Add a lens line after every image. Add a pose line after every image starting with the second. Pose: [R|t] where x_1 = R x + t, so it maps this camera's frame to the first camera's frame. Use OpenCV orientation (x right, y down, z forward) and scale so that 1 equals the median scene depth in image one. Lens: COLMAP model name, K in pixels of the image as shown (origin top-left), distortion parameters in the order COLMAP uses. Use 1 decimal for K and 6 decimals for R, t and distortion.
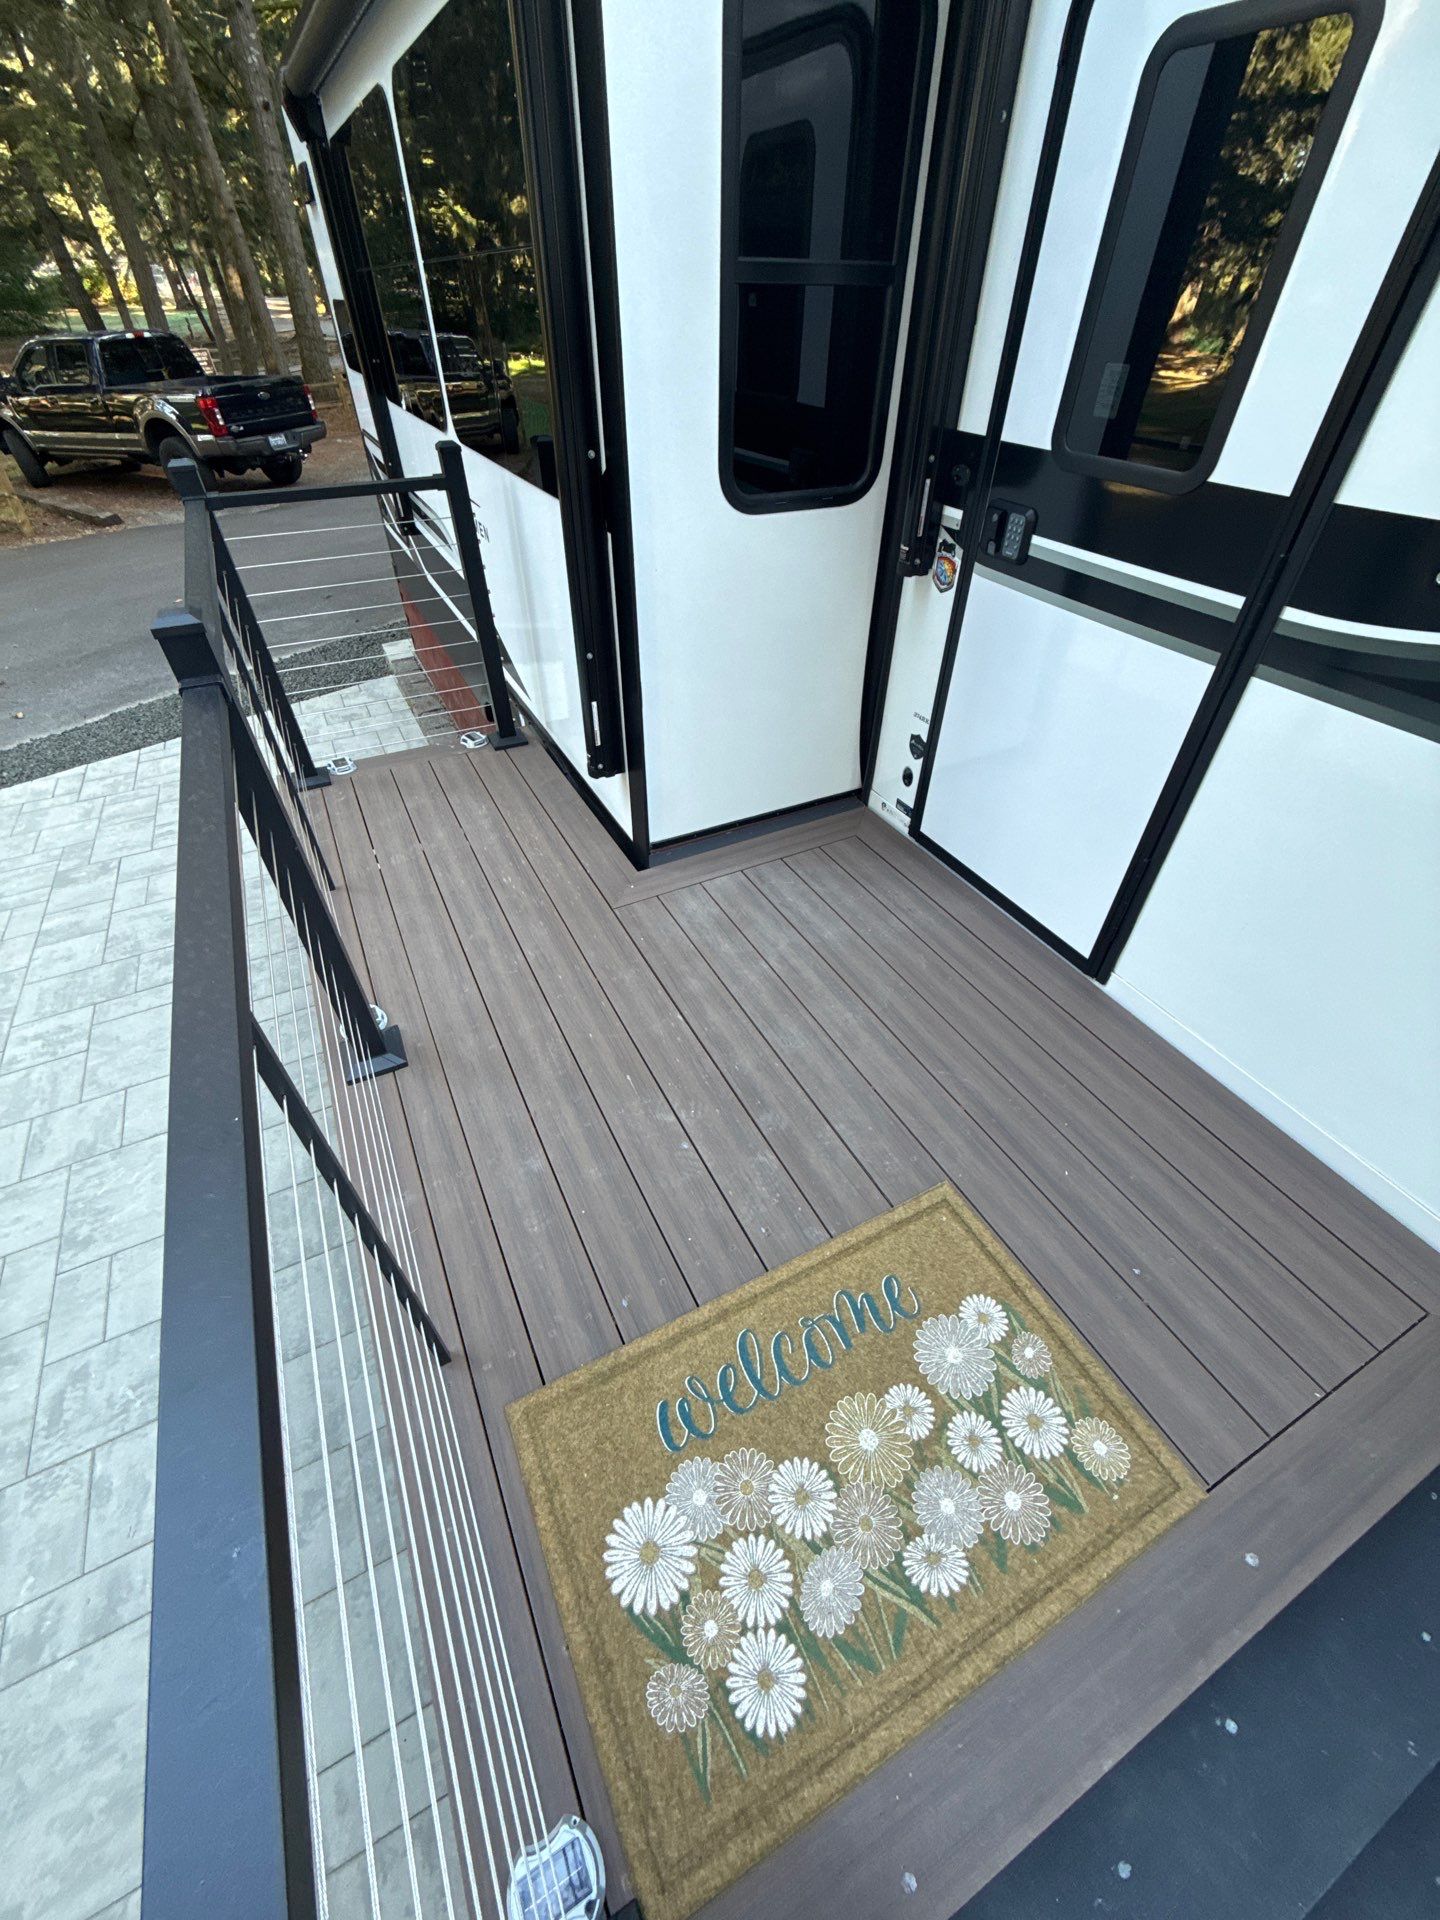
lens RADIAL K [[762.4, 0, 717.9], [0, 762.4, 962.9], [0, 0, 1]] dist [-0.000768, 0.000326]
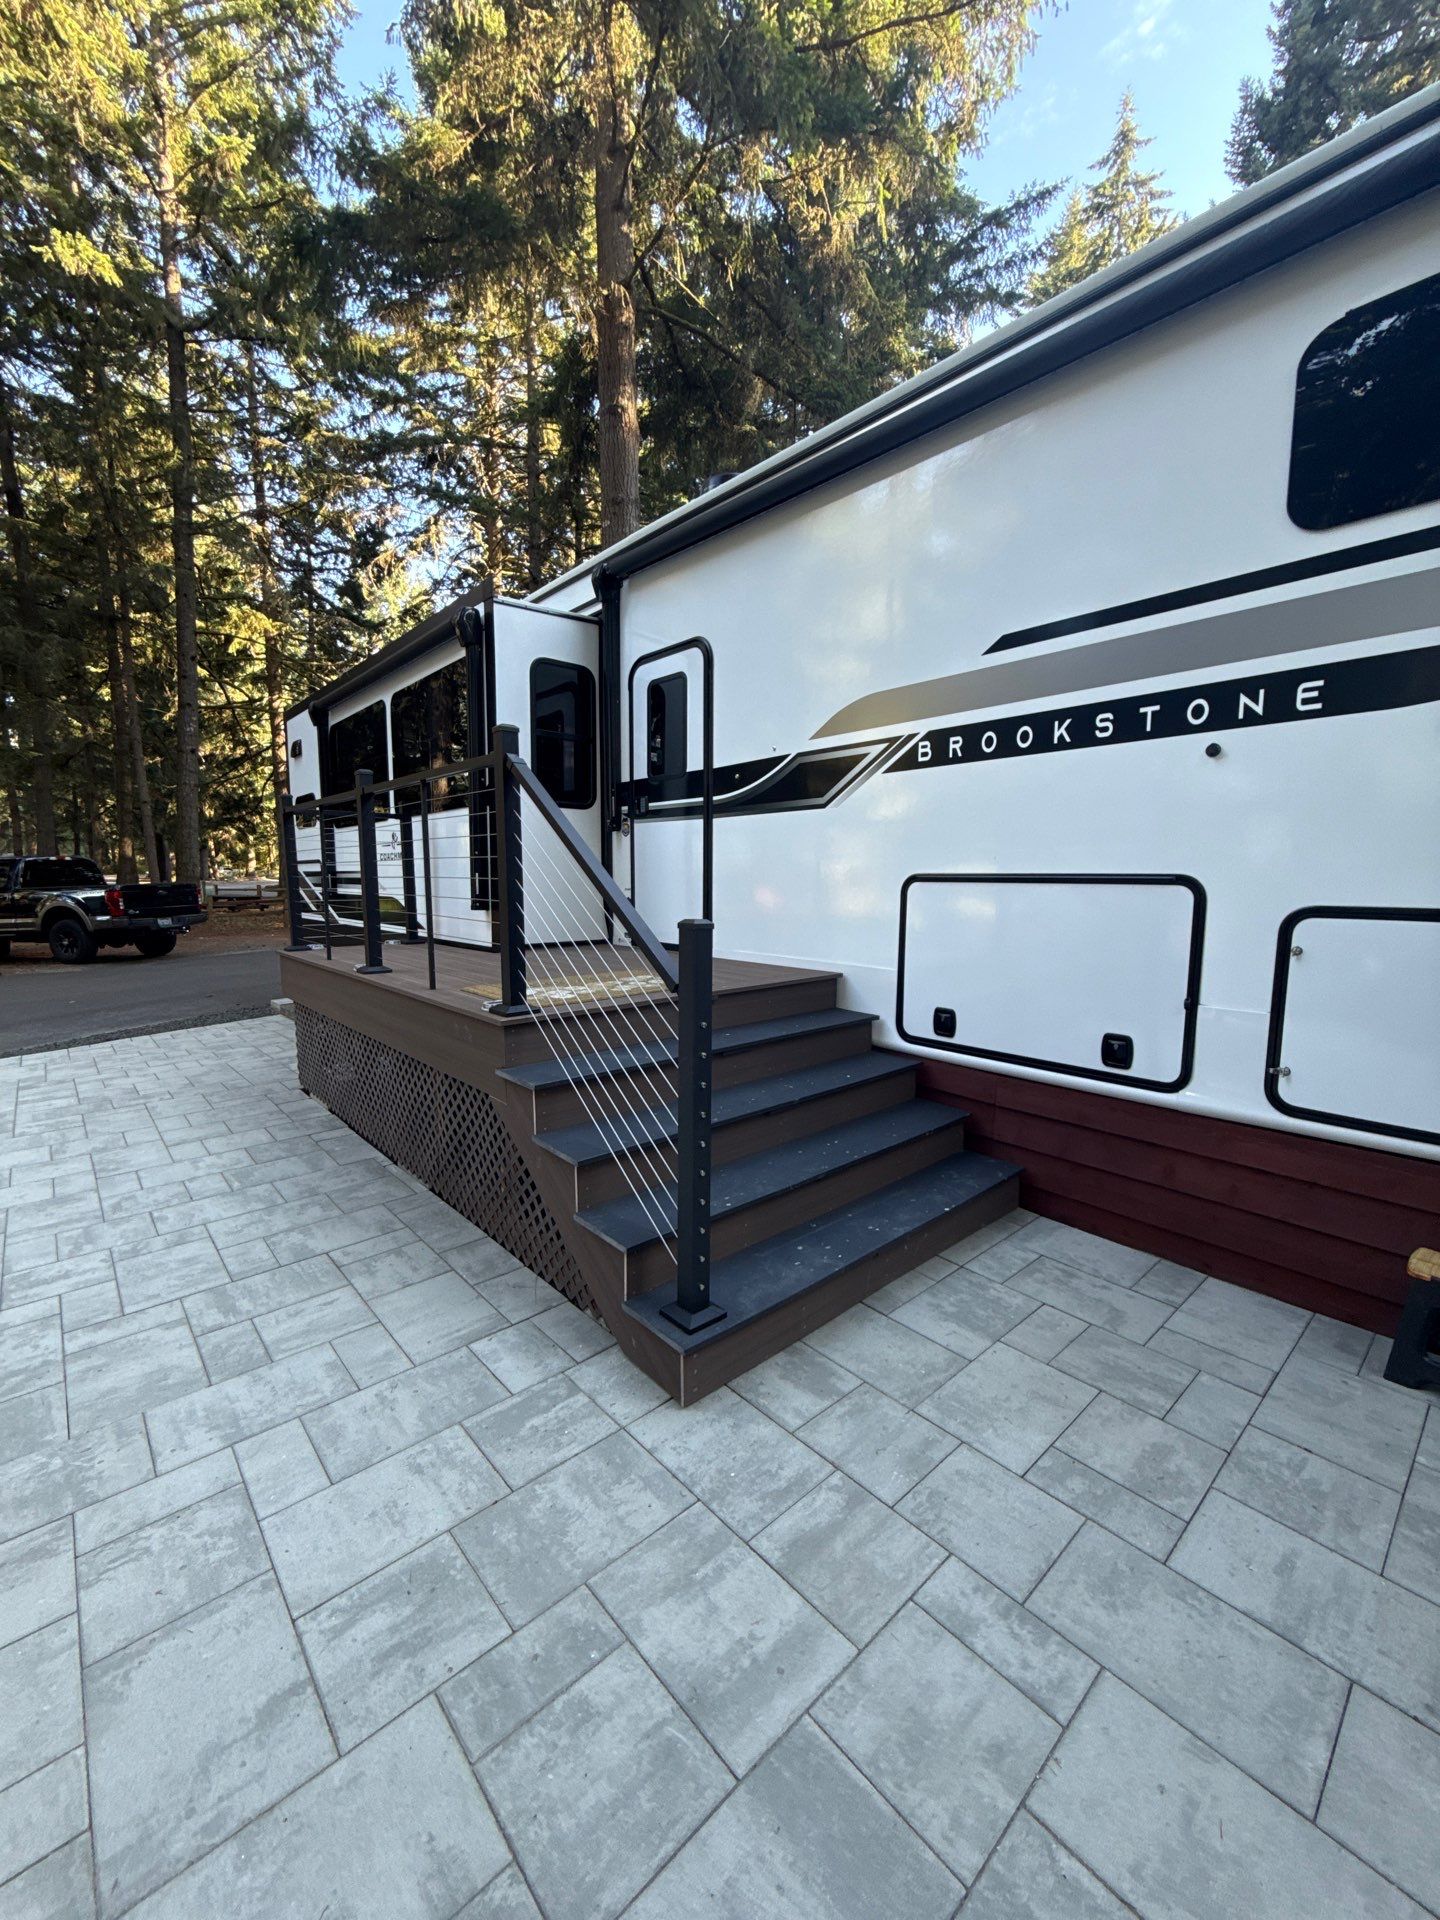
lens RADIAL K [[762.4, 0, 718.7], [0, 762.4, 960.3], [0, 0, 1]] dist [-0.000768, 0.000326]
pose [[0.967916, -0.028179, 0.249690, -0.060791], [0.166797, 0.815243, -0.554578, 1.765700], [-0.187931, 0.578433, 0.793787, -1.097401]]
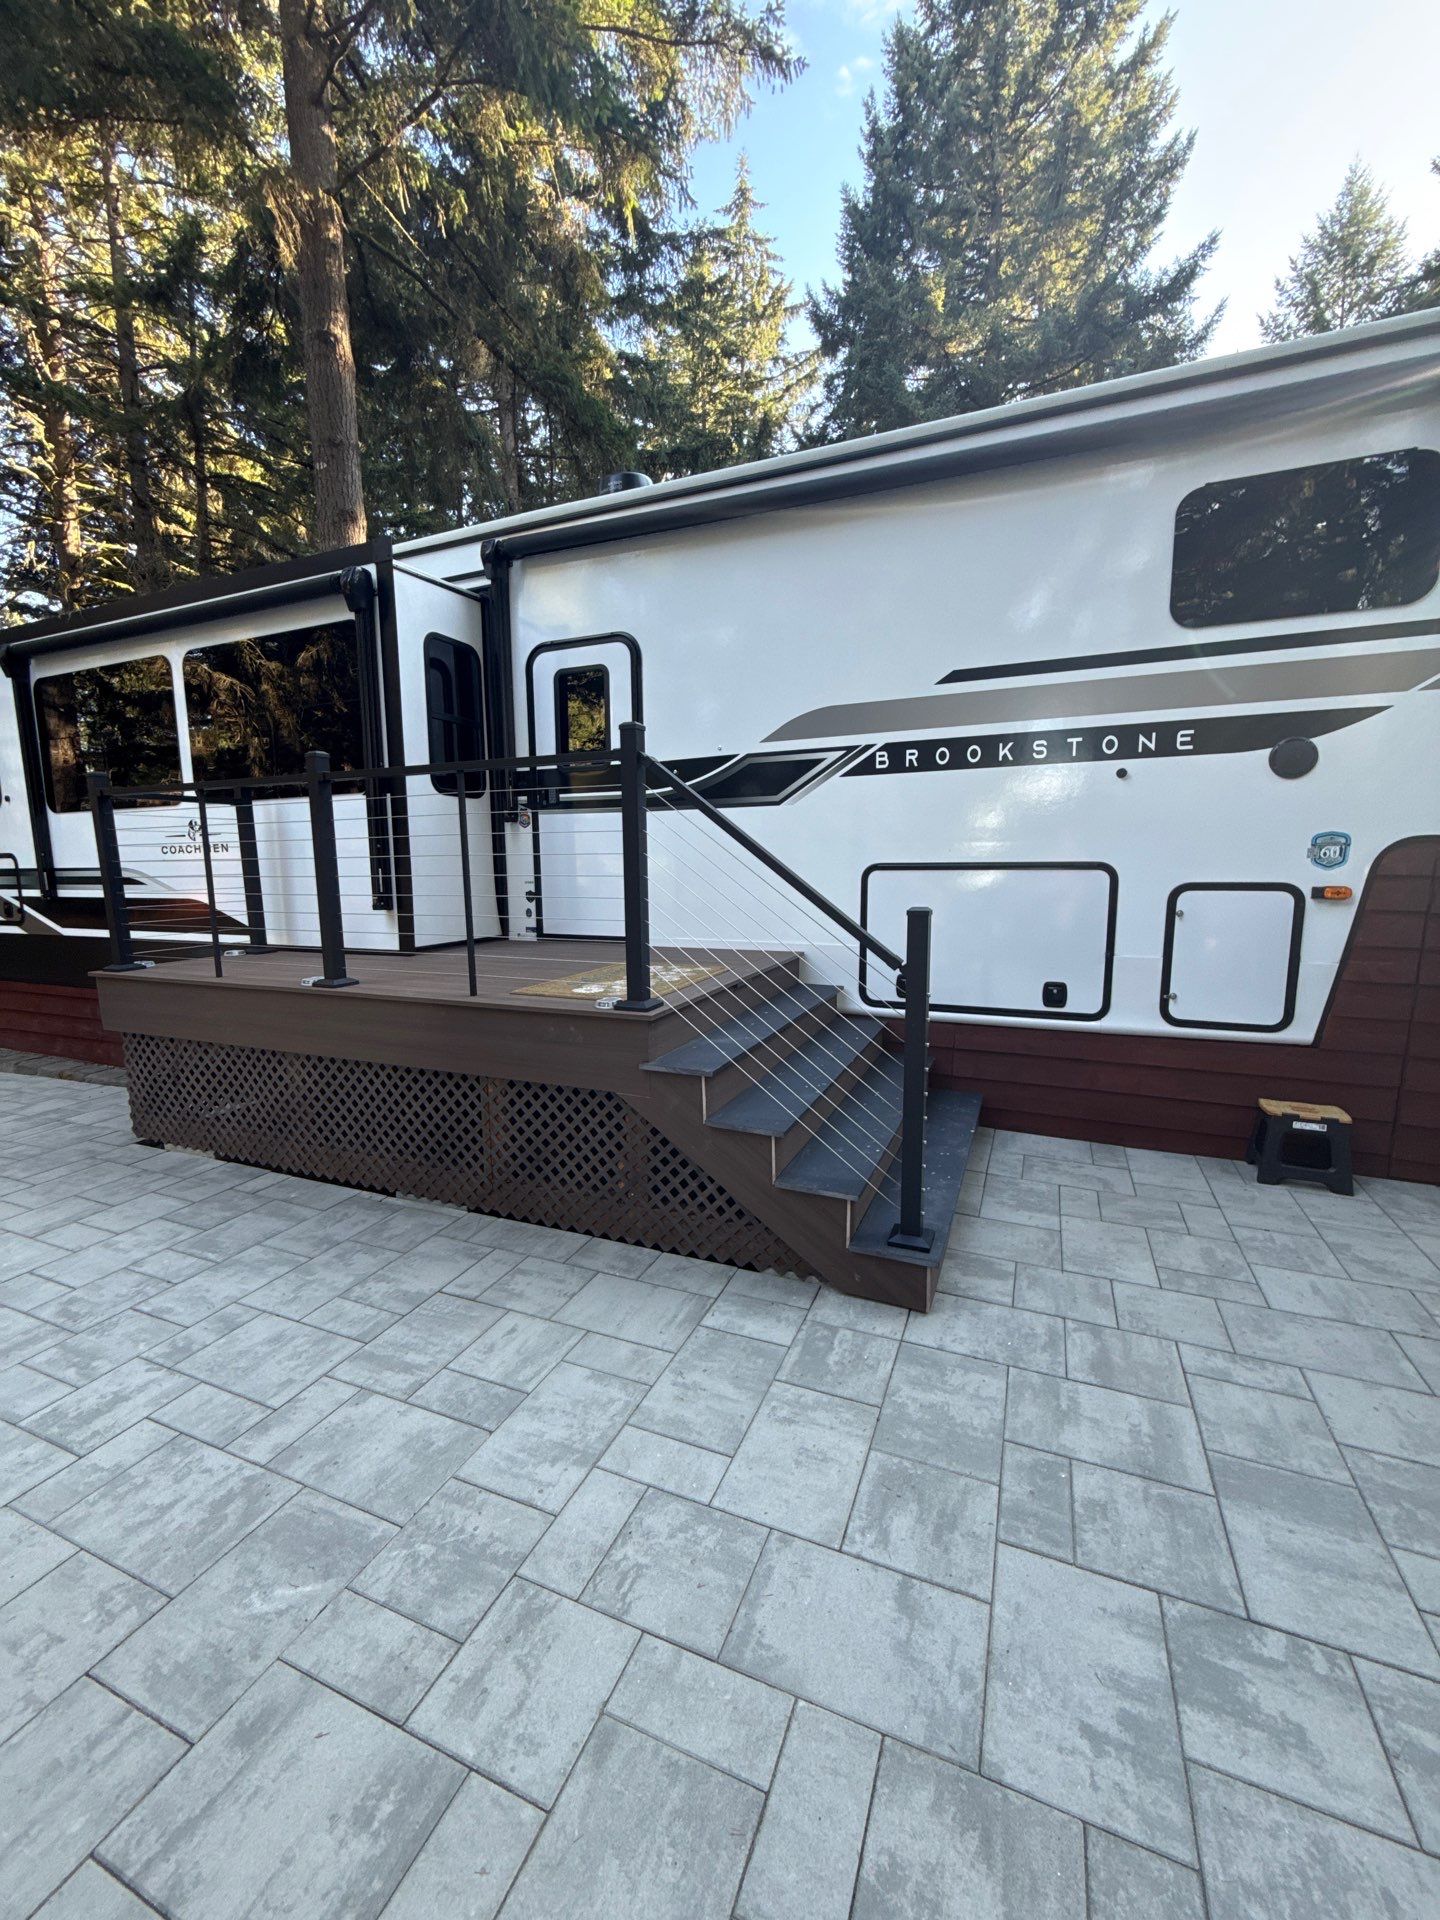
lens RADIAL K [[762.4, 0, 718.3], [0, 762.4, 960.3], [0, 0, 1]] dist [-0.000768, 0.000326]
pose [[0.769214, -0.095016, 0.631888, -1.105998], [0.433777, 0.803764, -0.407187, 1.514678], [-0.469199, 0.587312, 0.659482, -0.858712]]
